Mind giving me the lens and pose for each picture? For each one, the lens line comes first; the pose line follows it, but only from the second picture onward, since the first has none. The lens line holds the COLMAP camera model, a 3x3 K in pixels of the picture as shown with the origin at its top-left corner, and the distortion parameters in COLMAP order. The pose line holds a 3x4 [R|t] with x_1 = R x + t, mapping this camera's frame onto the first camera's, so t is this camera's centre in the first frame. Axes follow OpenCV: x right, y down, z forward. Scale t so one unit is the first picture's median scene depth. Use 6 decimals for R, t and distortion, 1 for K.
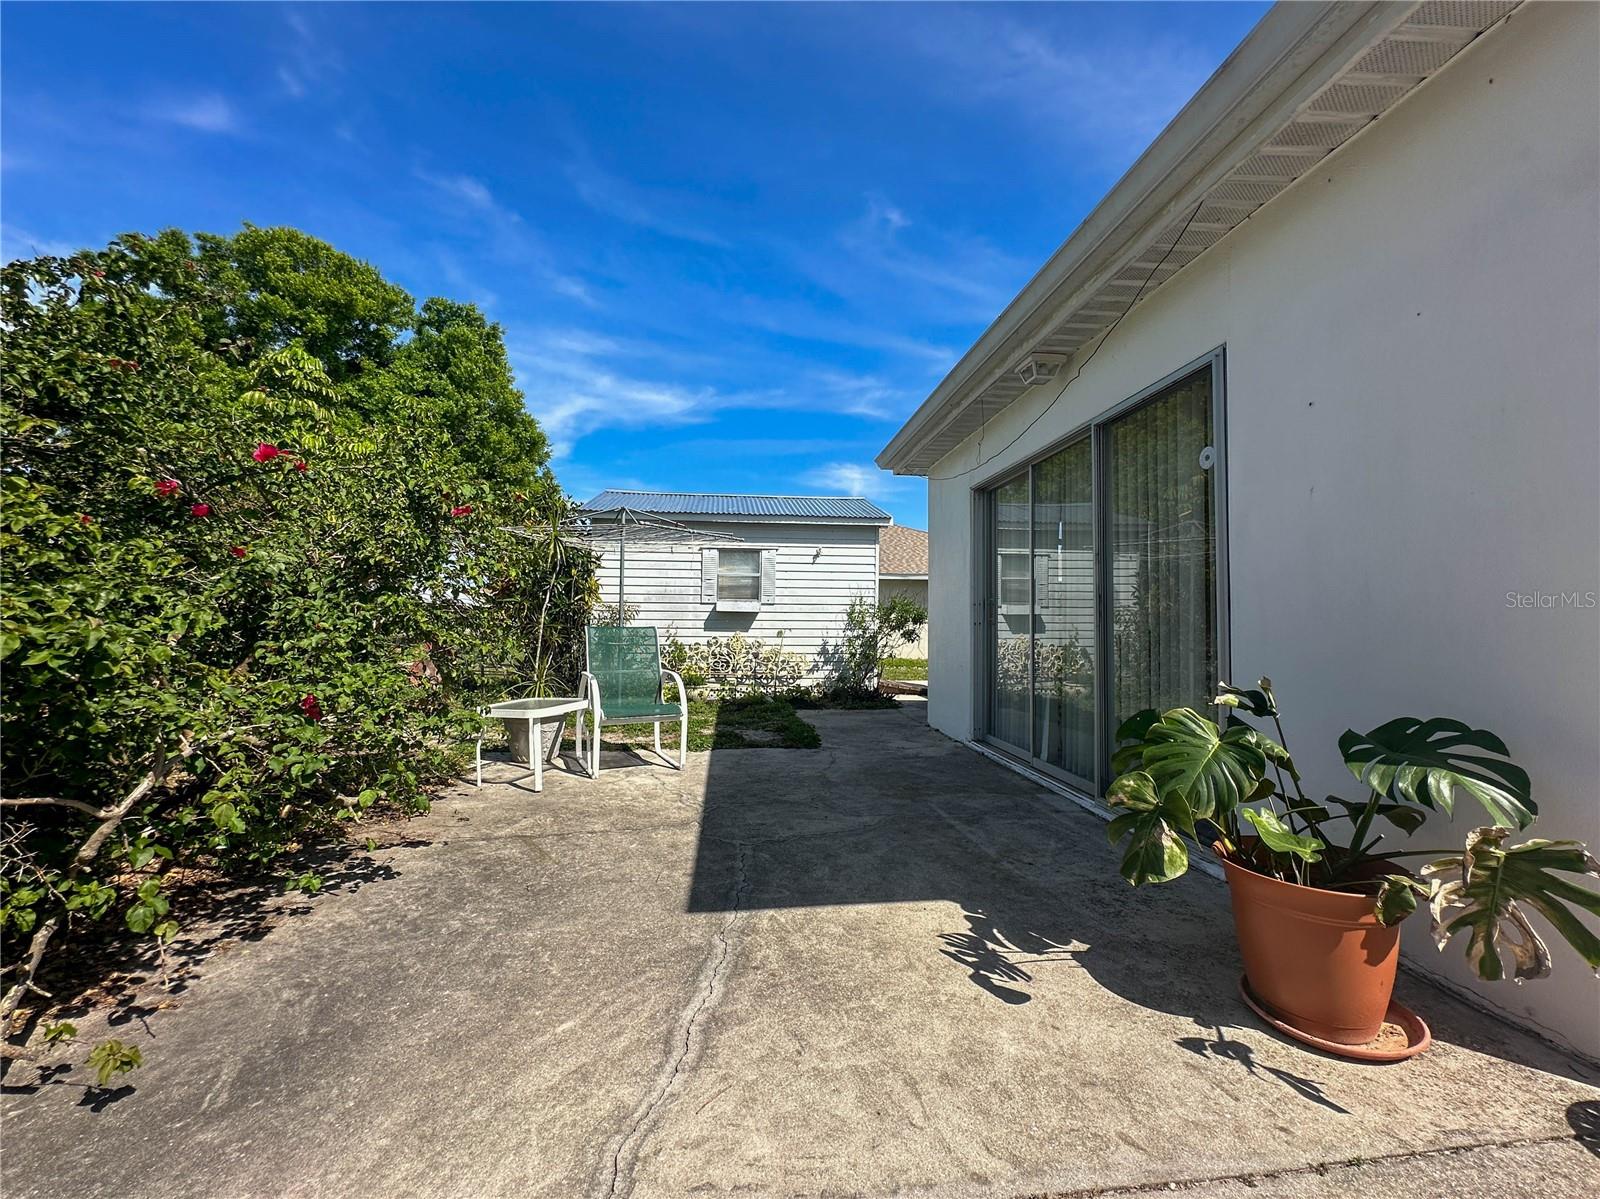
lens RADIAL K [[650.2, 0, 800.4], [0, 650.2, 604.3], [0, 0, 1]] dist [-0.002161, 0.000214]
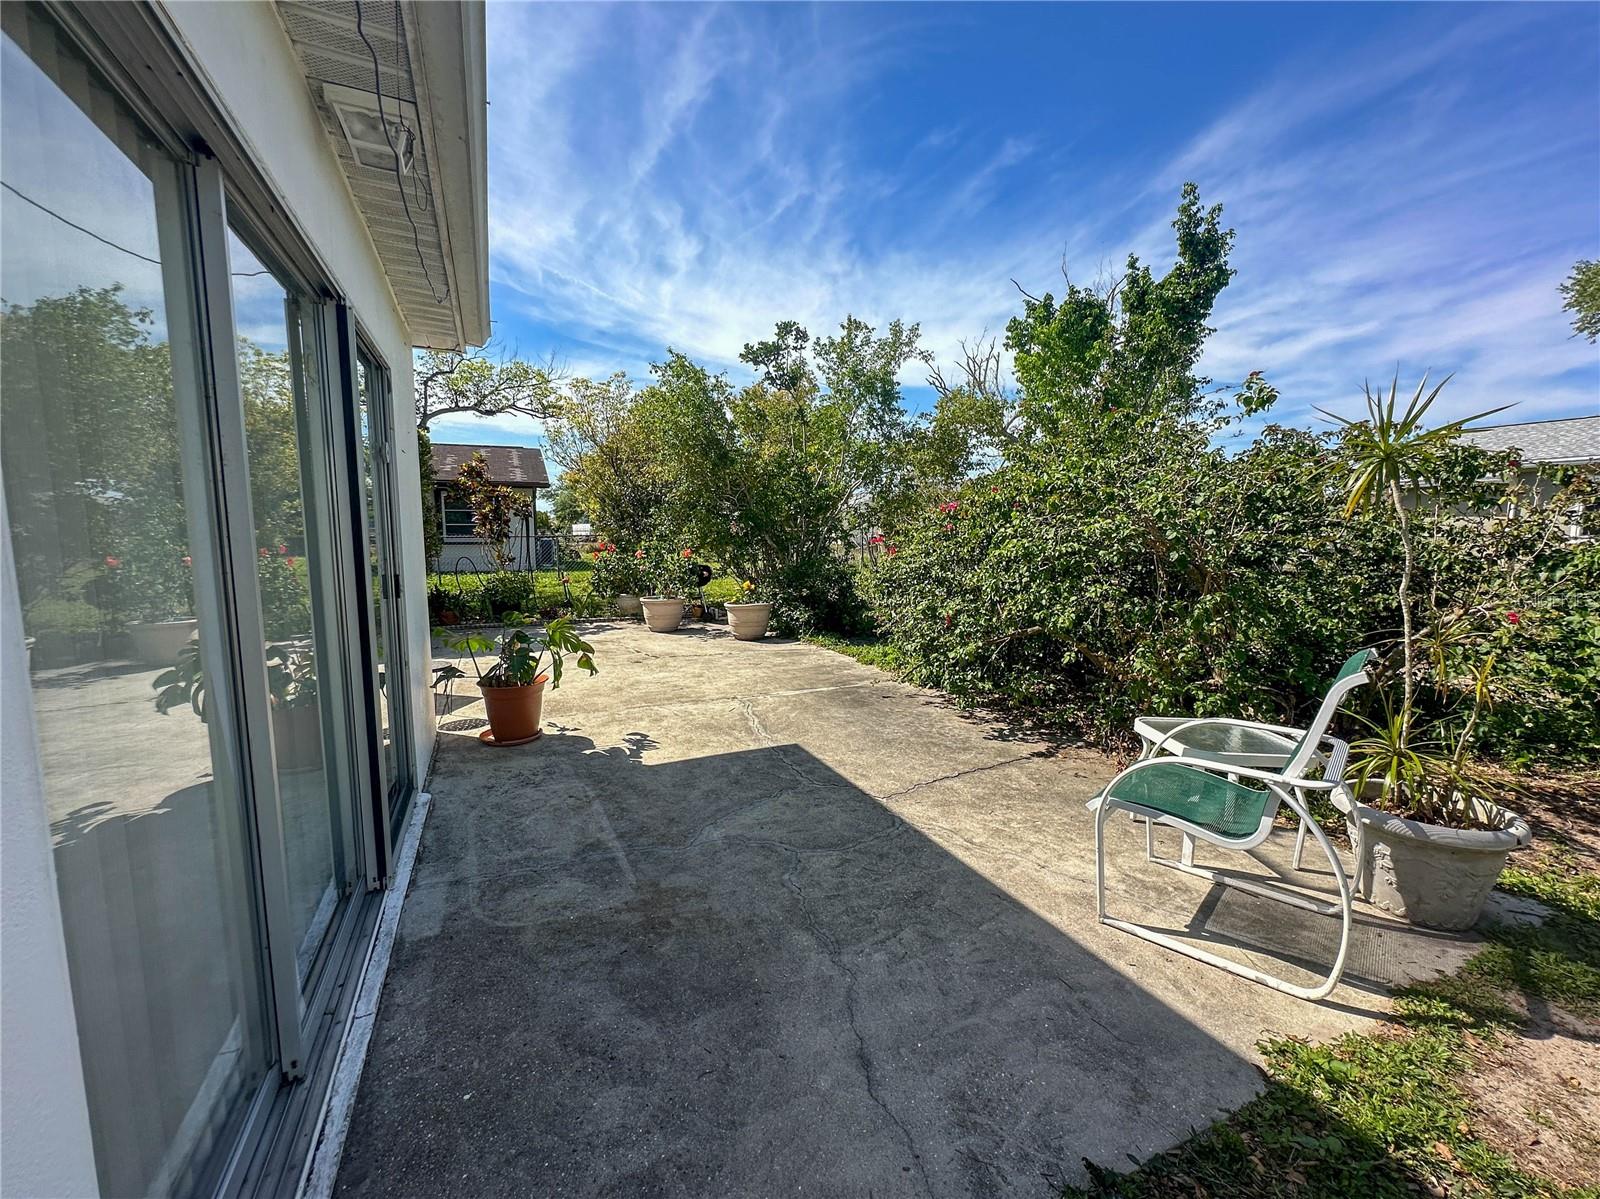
lens RADIAL K [[650.2, 0, 798.3], [0, 650.2, 603.5], [0, 0, 1]] dist [-0.002161, 0.000214]
pose [[-0.947520, 0.030448, -0.318244, 0.371877], [0.004244, 0.996565, 0.082709, -0.069378], [0.319669, 0.077018, -0.944394, 2.572201]]
